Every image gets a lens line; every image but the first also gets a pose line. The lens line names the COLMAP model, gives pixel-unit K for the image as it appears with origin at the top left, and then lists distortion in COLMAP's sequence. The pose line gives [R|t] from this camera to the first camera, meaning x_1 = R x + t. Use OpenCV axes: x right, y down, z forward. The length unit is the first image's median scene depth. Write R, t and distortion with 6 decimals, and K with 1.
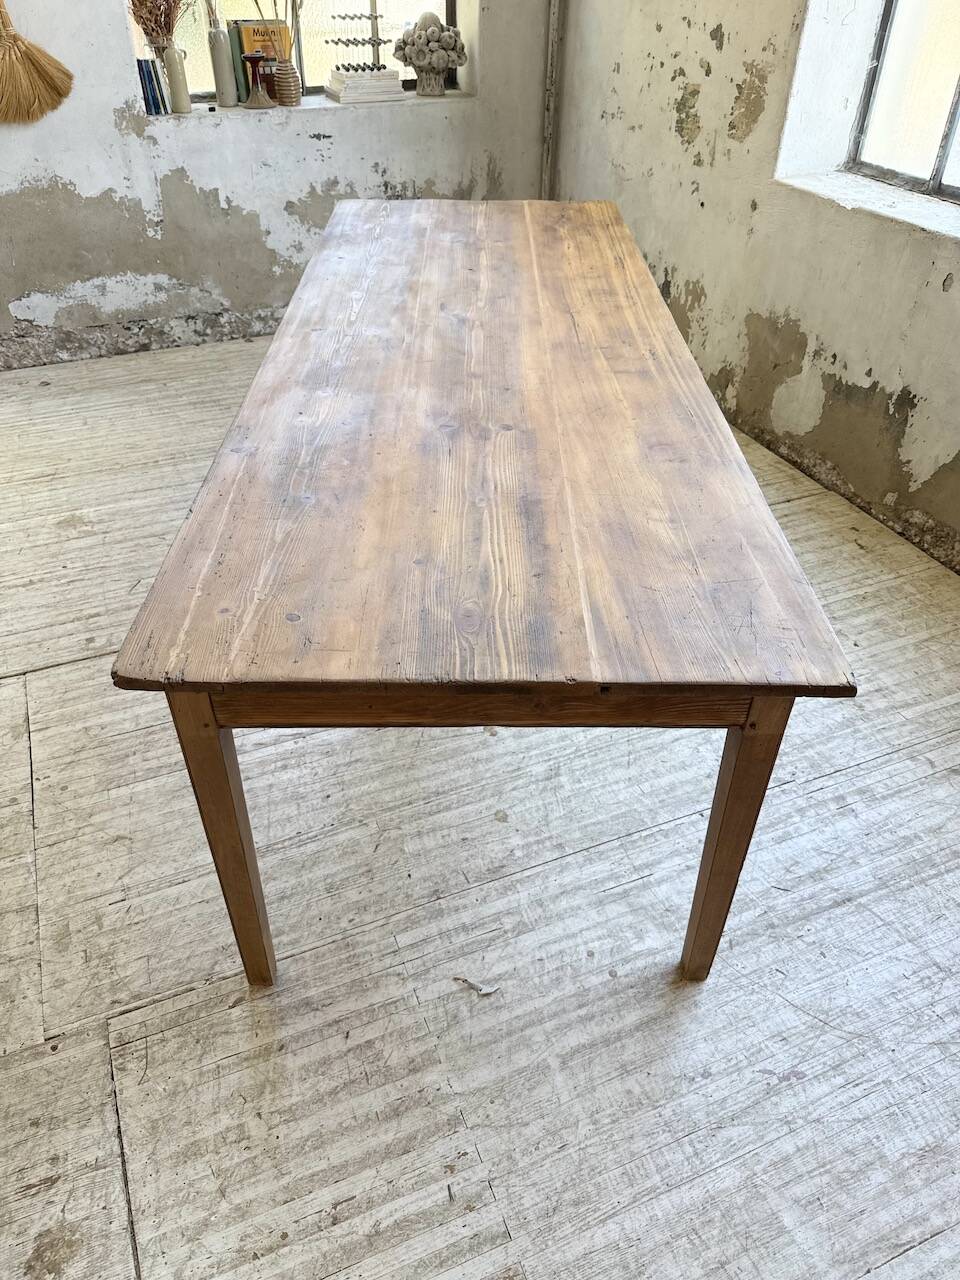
lens RADIAL K [[914.5, 0, 473.8], [0, 914.5, 642.9], [0, 0, 1]] dist [-0.003506, -0.009999]
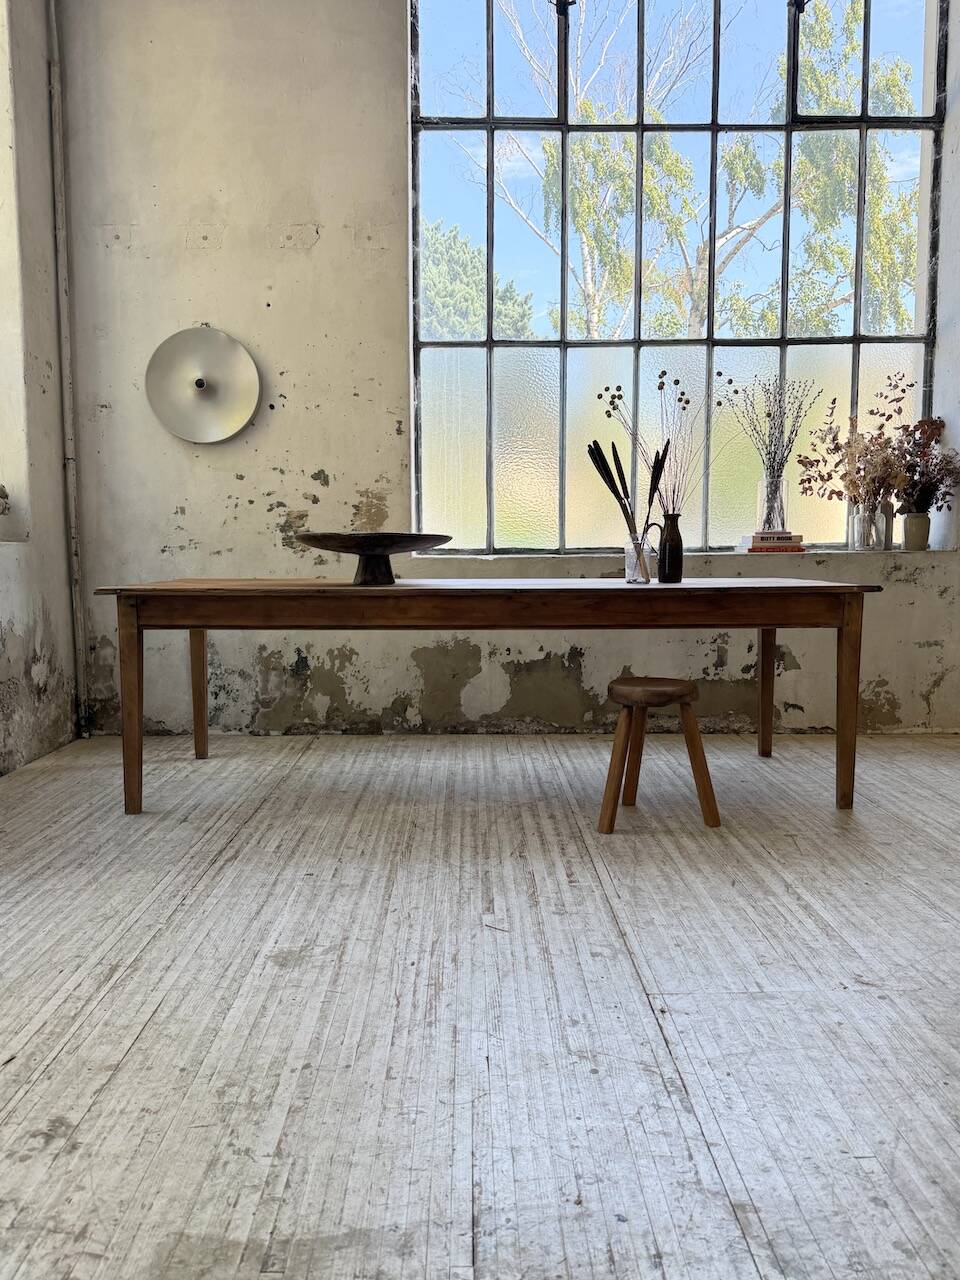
lens RADIAL K [[905.3, 0, 480.0], [0, 905.3, 639.3], [0, 0, 1]] dist [0.112124, -0.208618]
pose [[0.375326, -0.096984, 0.921805, -0.878204], [0.575761, 0.803766, -0.149864, -0.123272], [-0.726381, 0.586987, 0.357514, 0.457584]]
